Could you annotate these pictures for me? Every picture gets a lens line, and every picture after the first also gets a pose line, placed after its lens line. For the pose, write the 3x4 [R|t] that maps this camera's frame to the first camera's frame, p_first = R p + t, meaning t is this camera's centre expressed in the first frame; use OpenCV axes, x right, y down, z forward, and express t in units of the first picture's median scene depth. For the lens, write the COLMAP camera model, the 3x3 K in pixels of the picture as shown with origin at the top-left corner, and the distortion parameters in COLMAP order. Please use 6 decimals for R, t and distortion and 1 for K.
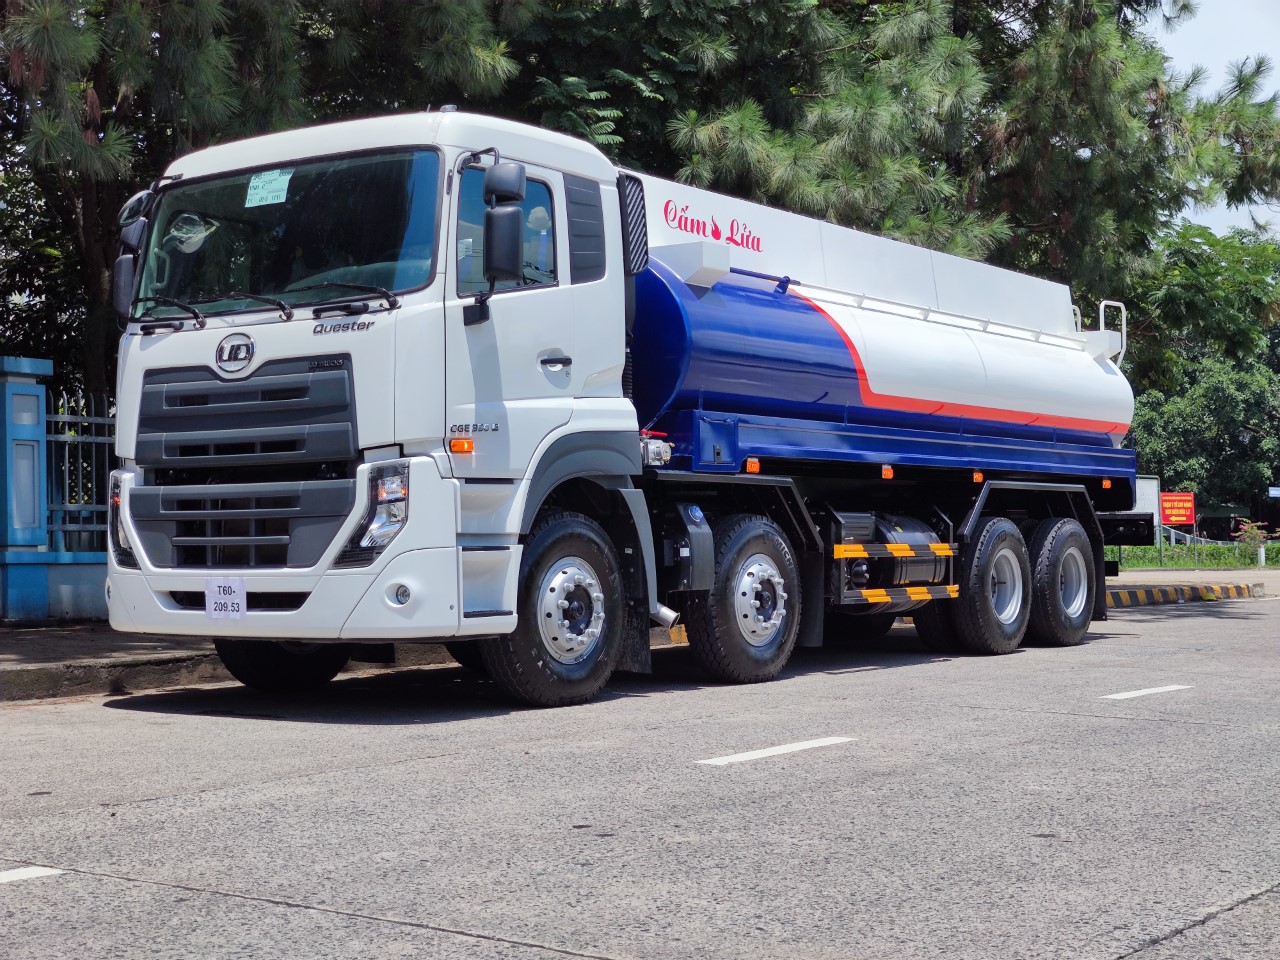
lens RADIAL K [[1845.5, 0, 634.3], [0, 1845.5, 472.8], [0, 0, 1]] dist [0.187204, 0.000000]
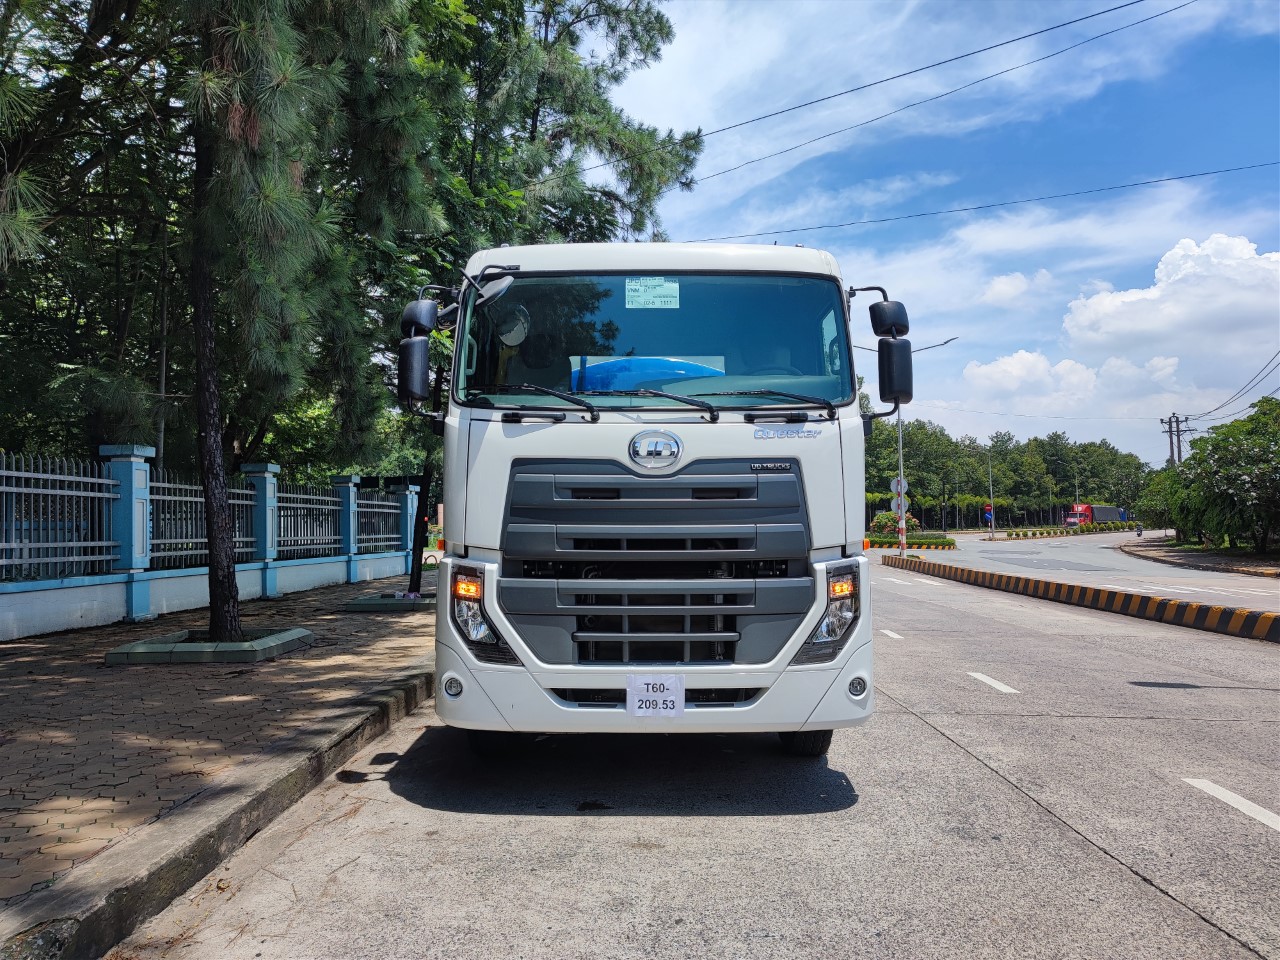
lens RADIAL K [[949.7, 0, 648.4], [0, 949.7, 474.4], [0, 0, 1]] dist [0.039276, -0.029212]
pose [[0.817180, 0.038438, 0.575100, -0.509919], [-0.025183, 0.999202, -0.031000, -0.034327], [-0.575832, 0.010849, 0.817496, 0.573459]]
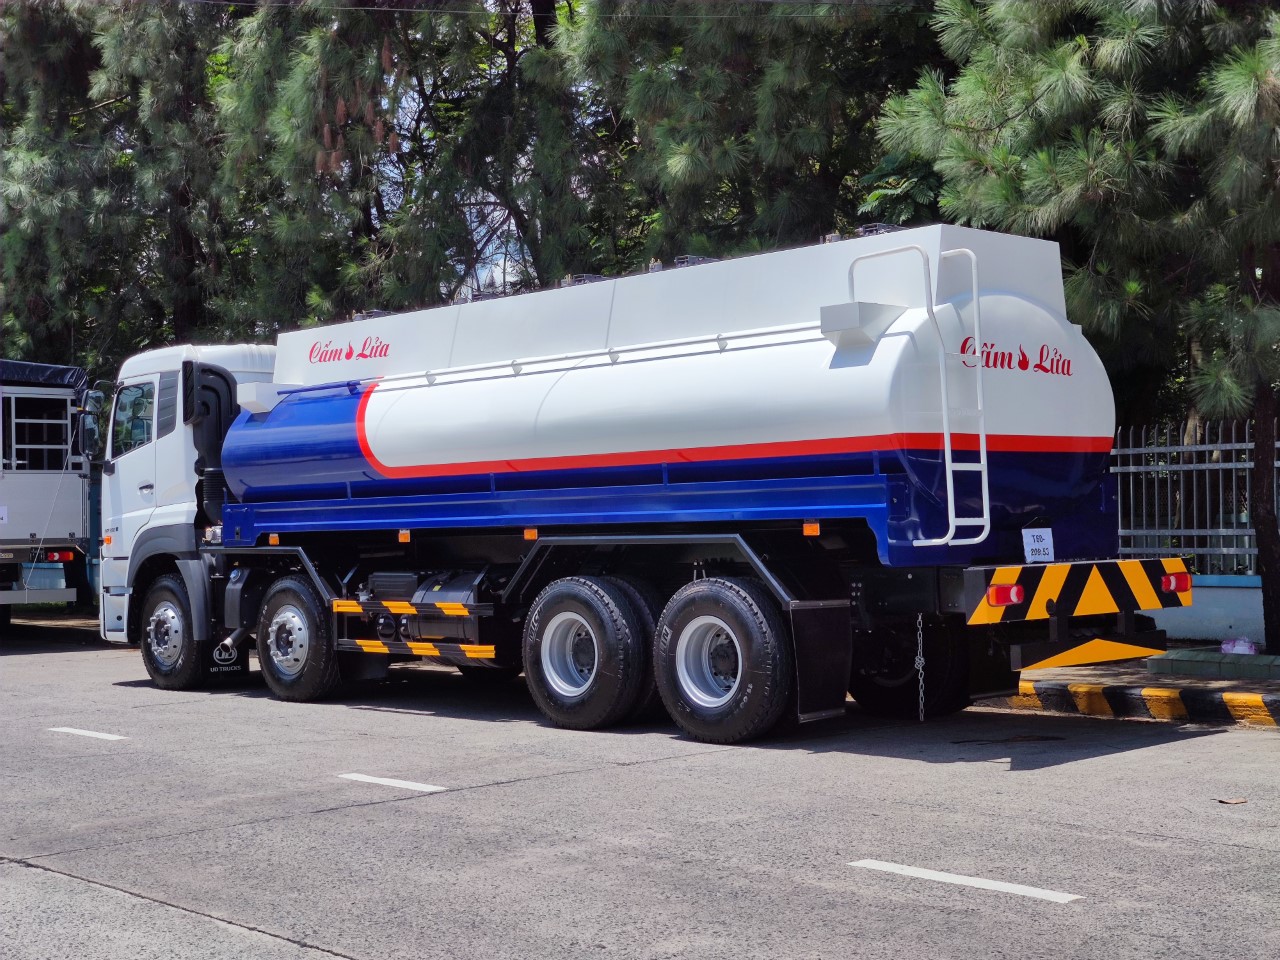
lens RADIAL K [[1845.5, 0, 637.6], [0, 1845.5, 484.5], [0, 0, 1]] dist [0.187204, 0.000000]
pose [[-0.190636, -0.015768, -0.981534, 1.529943], [0.052407, 0.998282, -0.026216, 0.006637], [0.980261, -0.056437, -0.189483, 1.726041]]
